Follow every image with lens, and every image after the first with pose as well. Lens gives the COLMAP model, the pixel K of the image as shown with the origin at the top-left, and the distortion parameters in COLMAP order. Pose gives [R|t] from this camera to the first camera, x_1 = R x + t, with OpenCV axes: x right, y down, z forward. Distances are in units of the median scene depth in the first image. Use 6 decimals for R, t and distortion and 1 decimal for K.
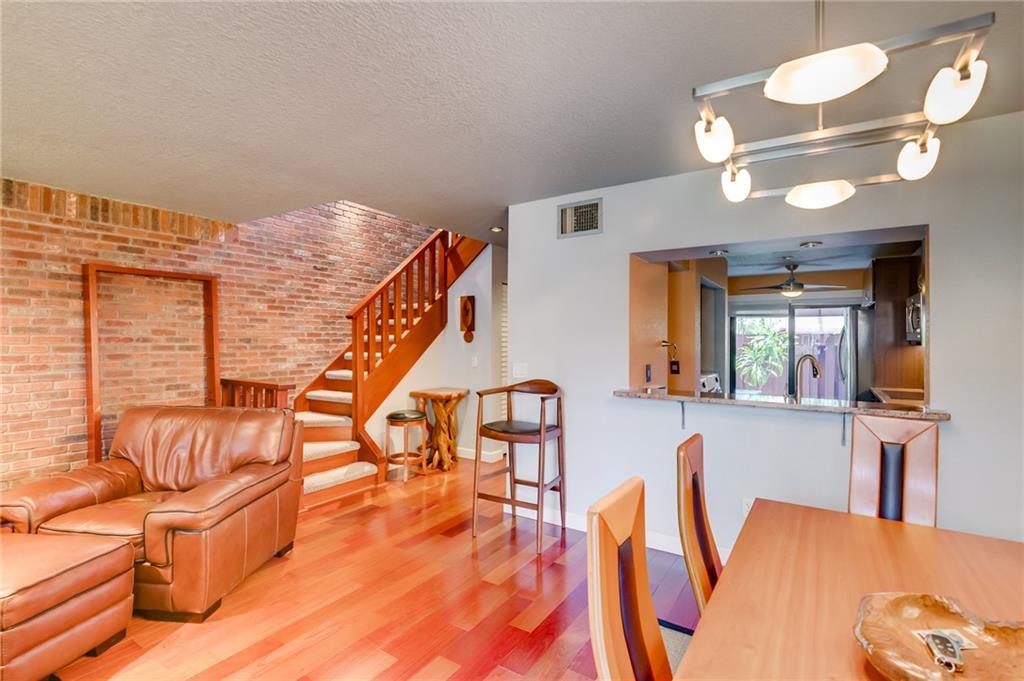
lens RADIAL K [[480.9, 0, 515.7], [0, 480.9, 338.4], [0, 0, 1]] dist [0.000397, -0.001436]
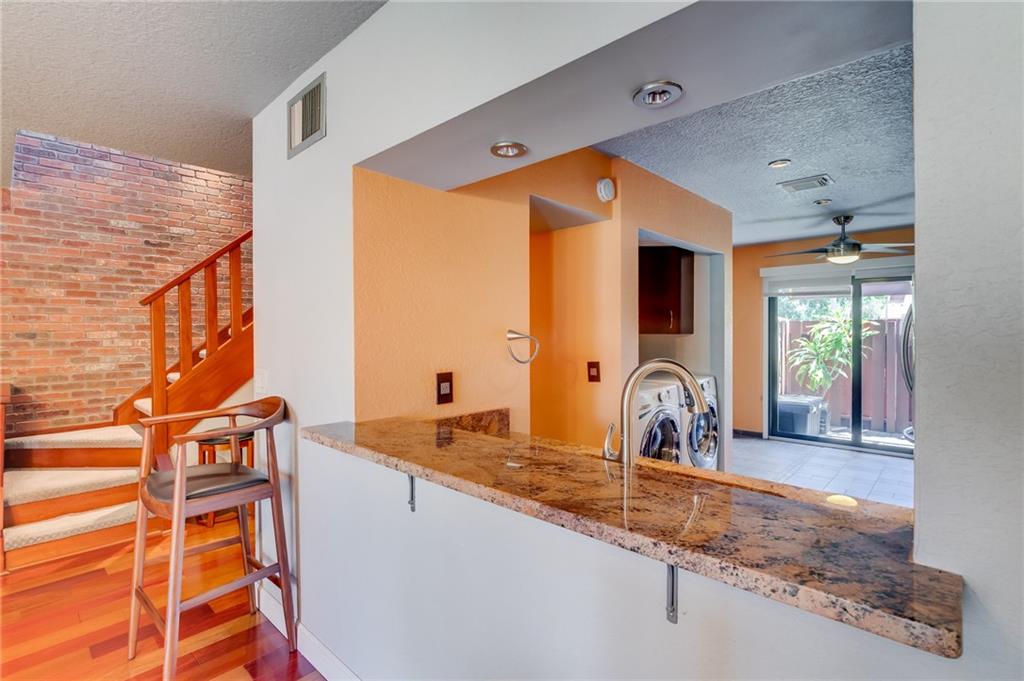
lens RADIAL K [[480.9, 0, 515.8], [0, 480.9, 338.8], [0, 0, 1]] dist [0.000397, -0.001436]
pose [[0.982748, -0.005938, -0.184855, 0.402467], [0.009441, 0.999792, 0.018071, 0.003044], [0.184709, -0.019505, 0.982600, 0.405355]]
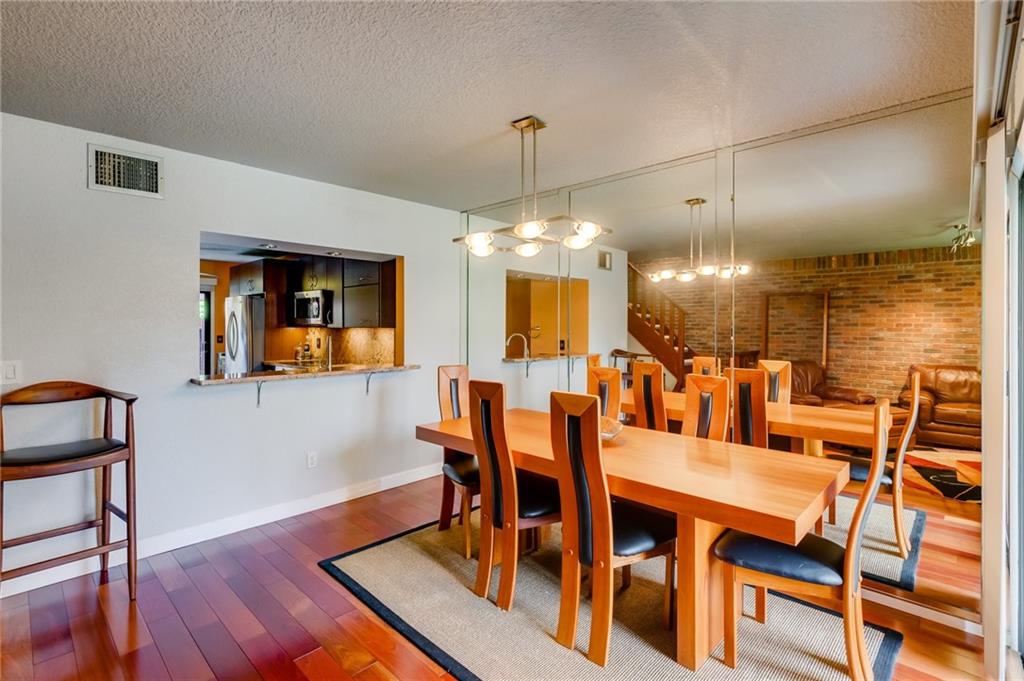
lens RADIAL K [[480.9, 0, 495.3], [0, 480.9, 321.0], [0, 0, 1]] dist [0.000397, -0.001436]
pose [[0.206547, 0.005065, 0.978424, -0.438204], [-0.006193, 0.999973, -0.003869, -0.003920], [-0.978417, -0.005260, 0.206573, 0.200580]]
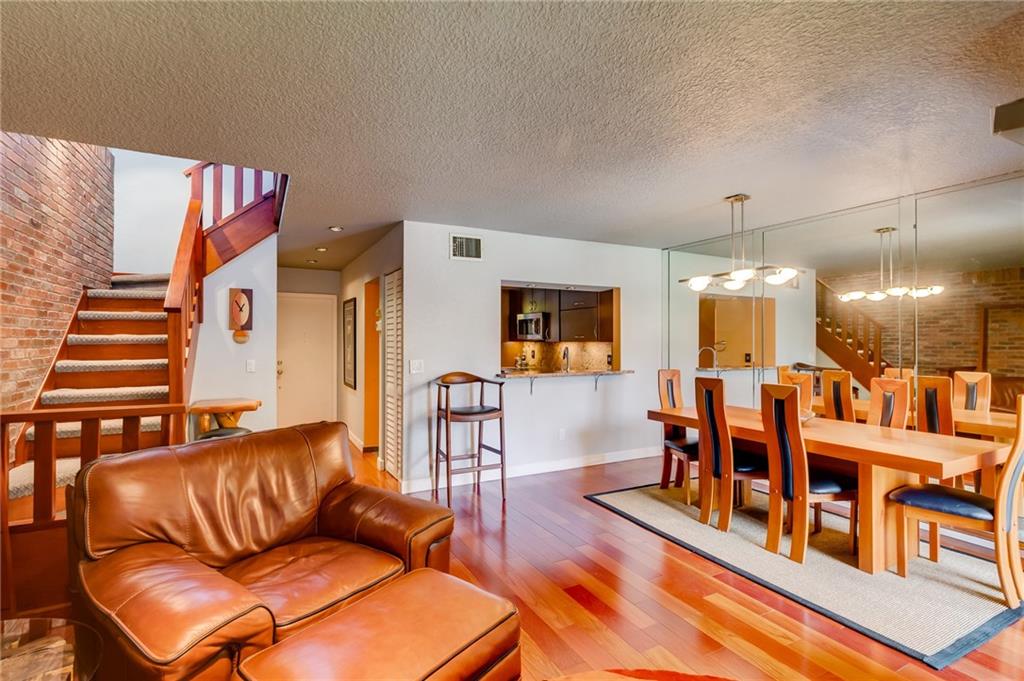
lens RADIAL K [[480.9, 0, 502.6], [0, 480.9, 337.0], [0, 0, 1]] dist [0.000397, -0.001436]
pose [[0.490862, 0.001200, 0.871237, -0.803682], [-0.002887, 0.999996, 0.000249, -0.005651], [-0.871233, -0.002637, 0.490863, 0.230985]]
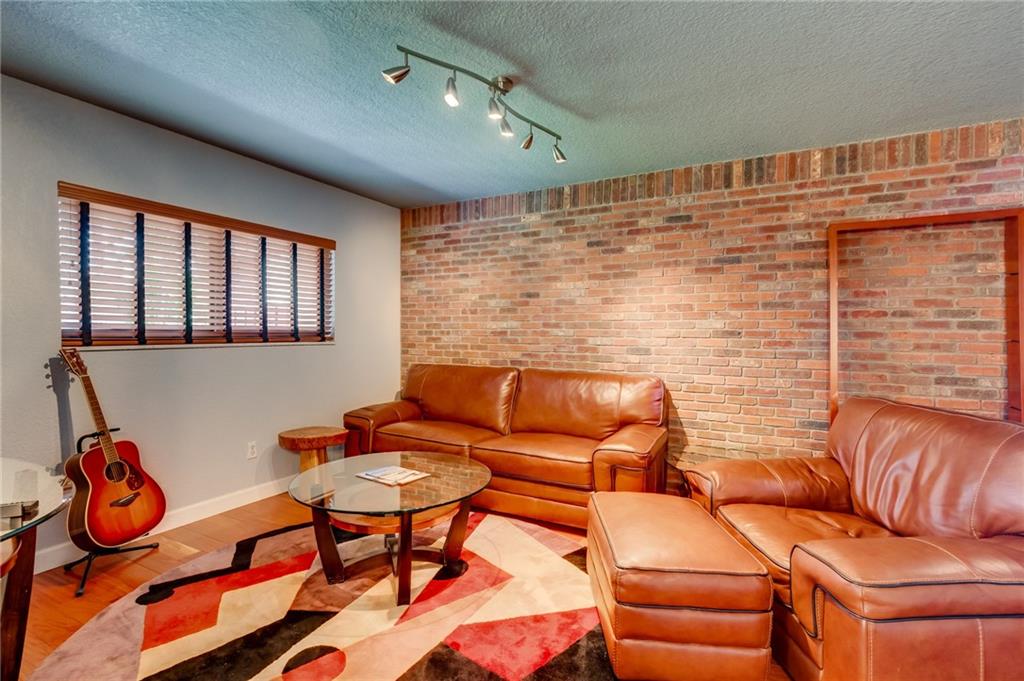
lens RADIAL K [[480.9, 0, 482.4], [0, 480.9, 337.0], [0, 0, 1]] dist [0.000397, -0.001436]
pose [[0.067012, 0.010175, -0.997700, -0.058696], [-0.003163, 0.999945, 0.009985, 0.031576], [0.997747, 0.002487, 0.067041, 0.267543]]
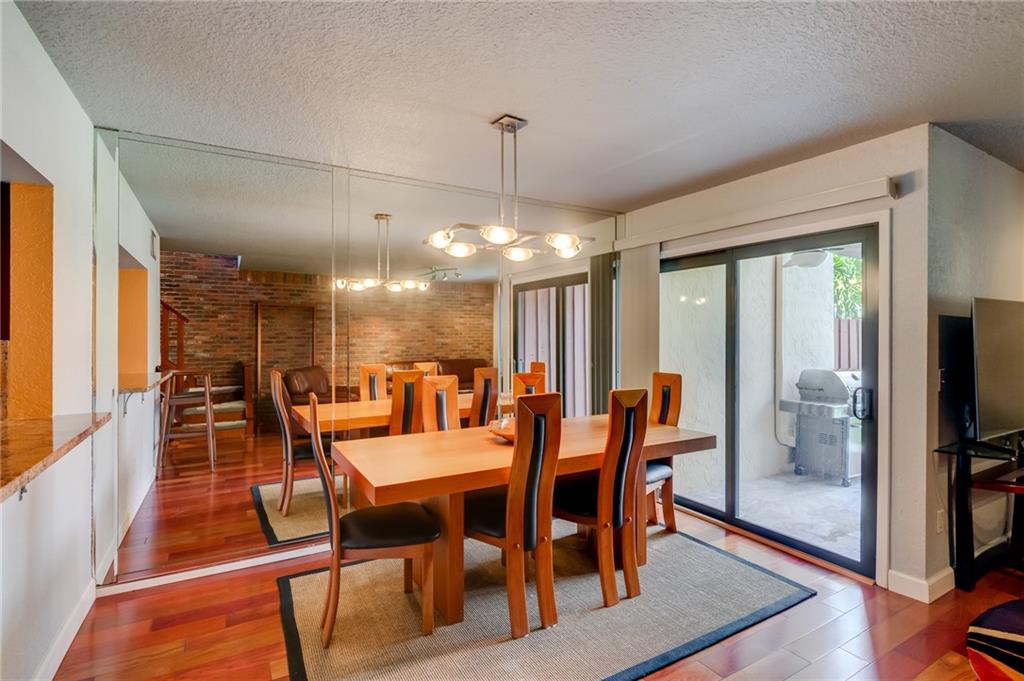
lens RADIAL K [[480.9, 0, 494.2], [0, 480.9, 335.7], [0, 0, 1]] dist [0.000397, -0.001436]
pose [[-0.882990, -0.003168, 0.469381, -0.085084], [-0.003616, 0.999993, -0.000052, 0.000972], [-0.469377, -0.001743, -0.882996, 0.822072]]
